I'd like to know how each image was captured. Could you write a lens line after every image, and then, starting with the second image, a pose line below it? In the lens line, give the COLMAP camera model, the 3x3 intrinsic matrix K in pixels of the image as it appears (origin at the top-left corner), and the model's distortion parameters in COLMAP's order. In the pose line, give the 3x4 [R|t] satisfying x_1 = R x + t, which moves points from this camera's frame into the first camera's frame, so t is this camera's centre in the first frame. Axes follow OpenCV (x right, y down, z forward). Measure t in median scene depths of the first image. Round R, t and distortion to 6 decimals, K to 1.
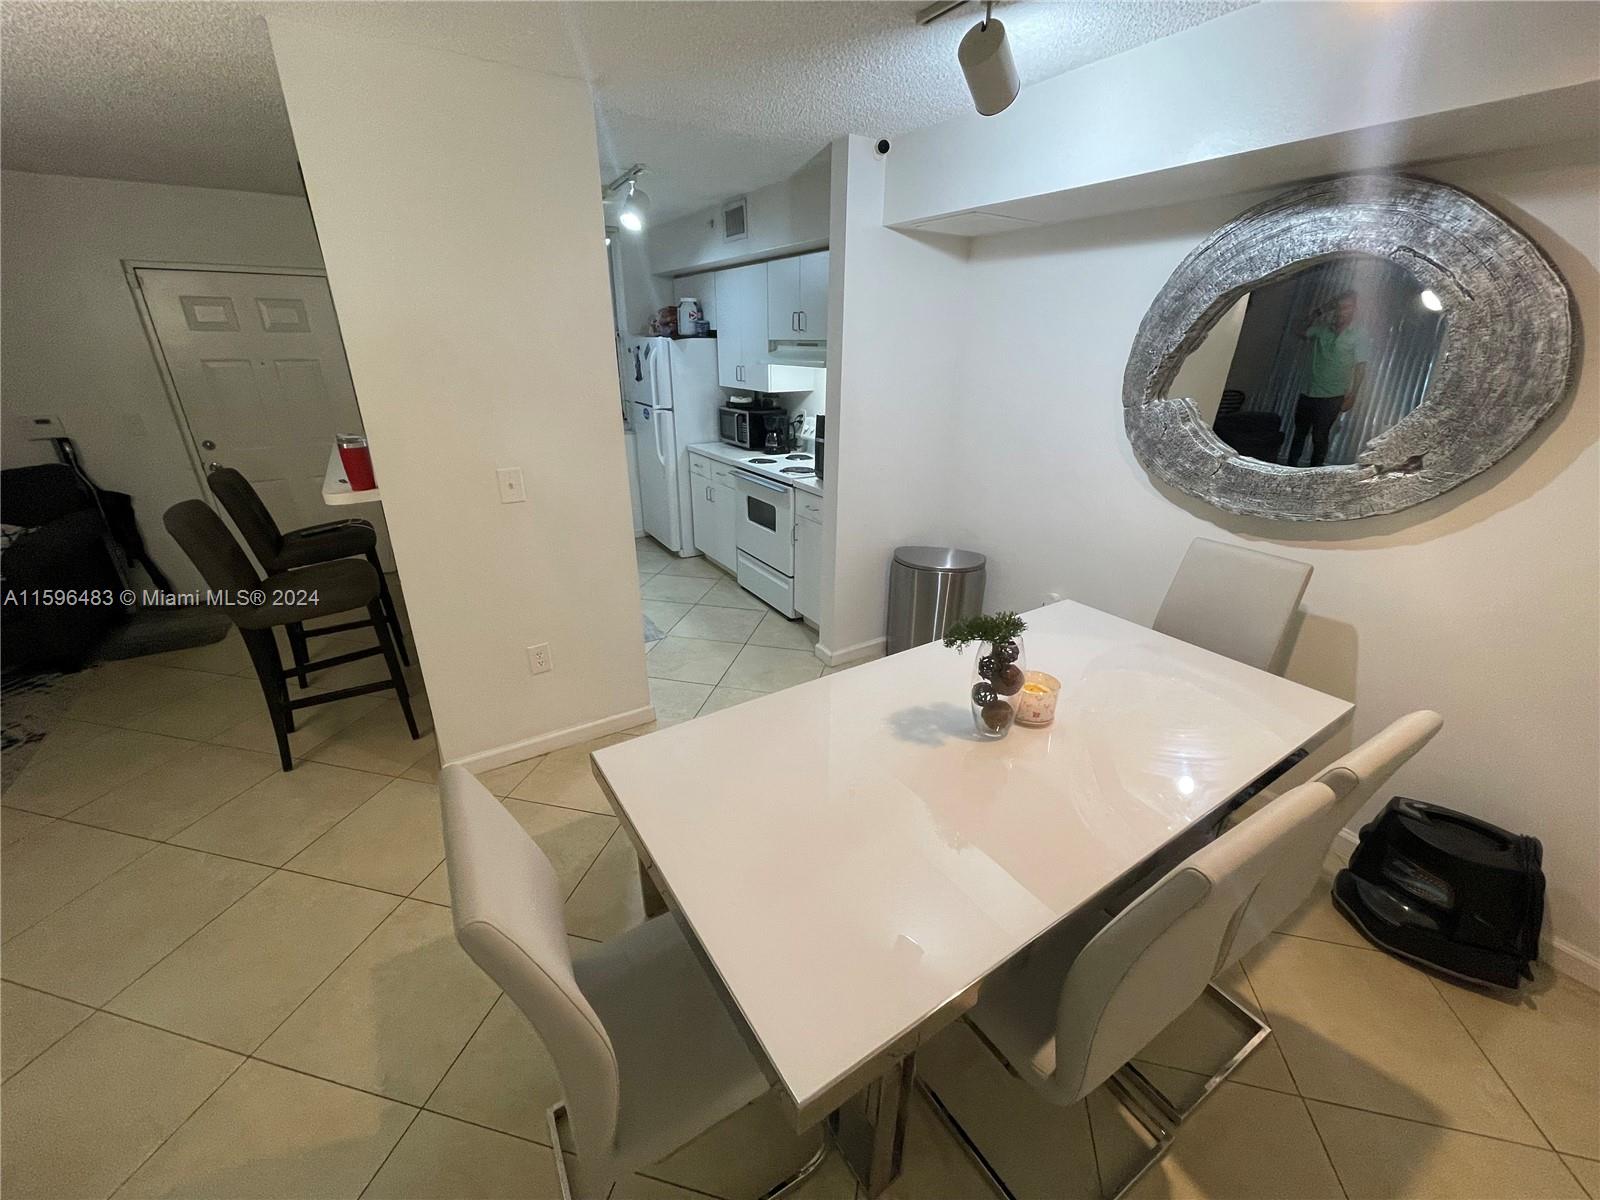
lens RADIAL K [[640.8, 0, 800.3], [0, 640.8, 603.0], [0, 0, 1]] dist [0.000533, -0.000064]
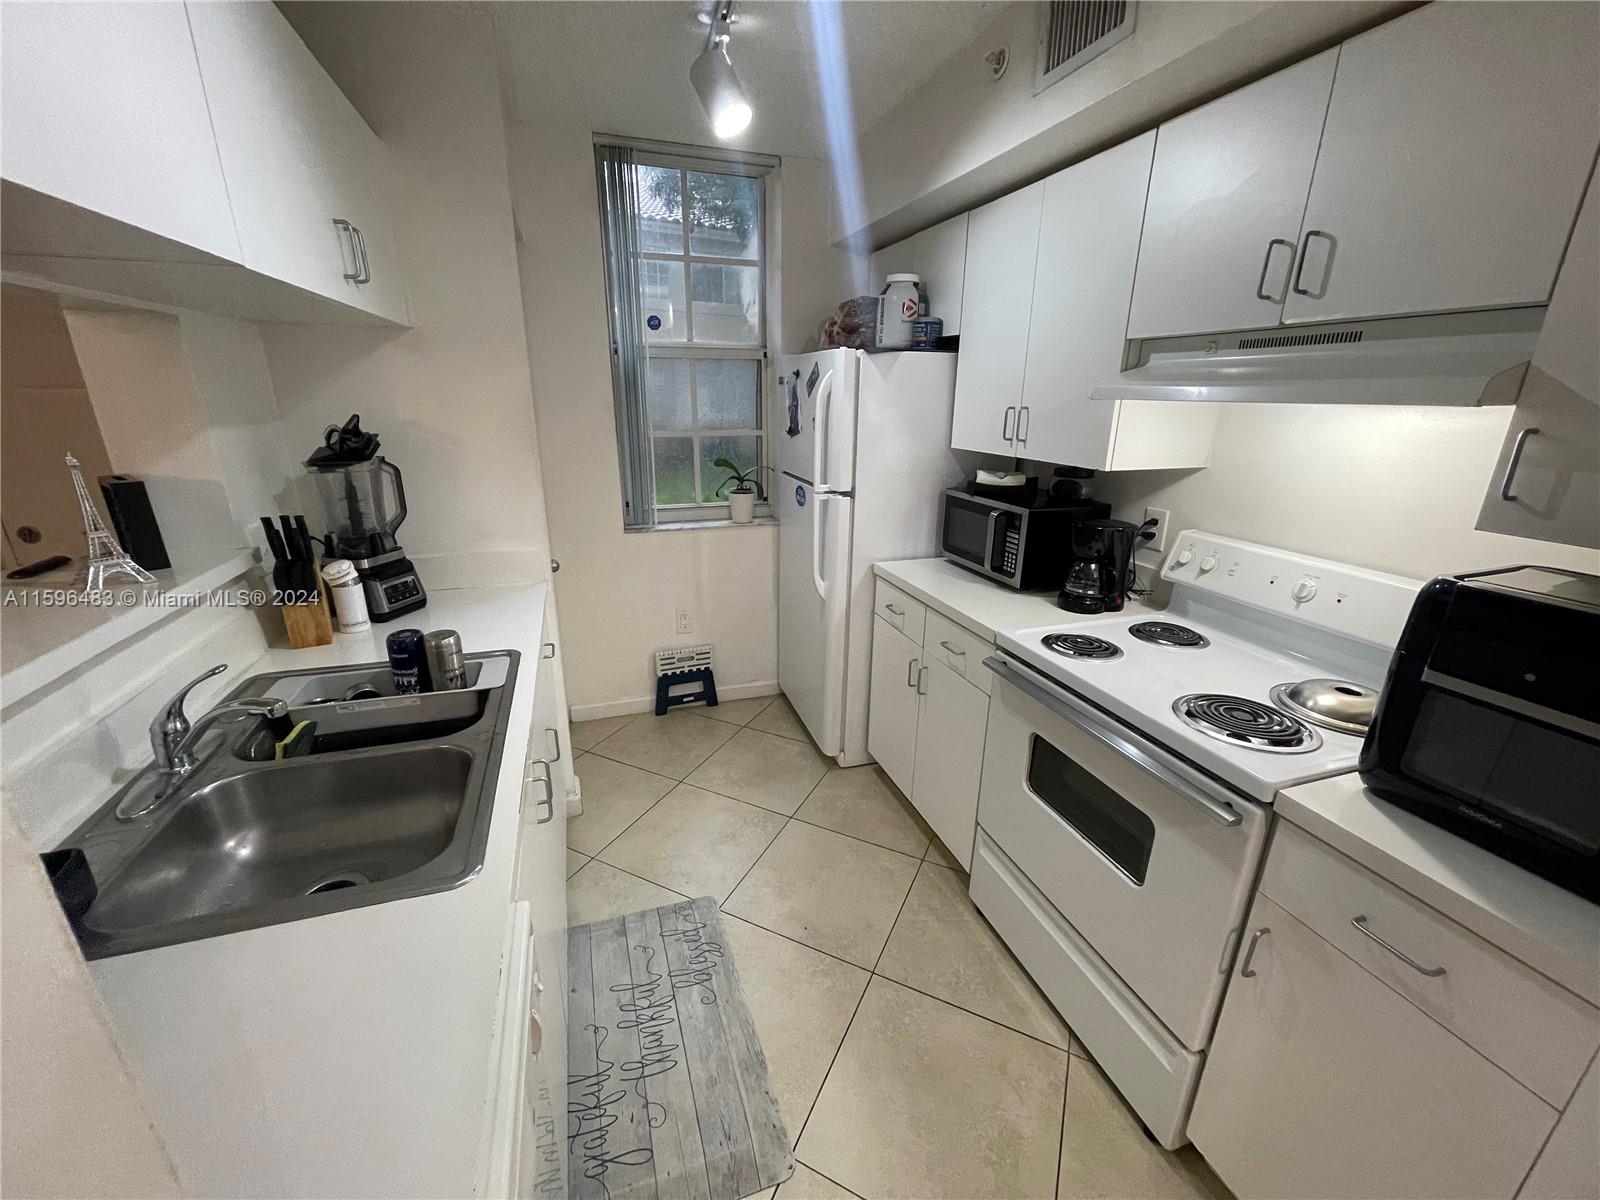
lens RADIAL K [[640.8, 0, 794.5], [0, 640.8, 601.5], [0, 0, 1]] dist [0.000533, -0.000064]
pose [[0.971251, 0.076458, -0.225447, -0.125924], [-0.093338, 0.993499, -0.065176, -0.183935], [0.218998, 0.084345, 0.972073, 0.521324]]
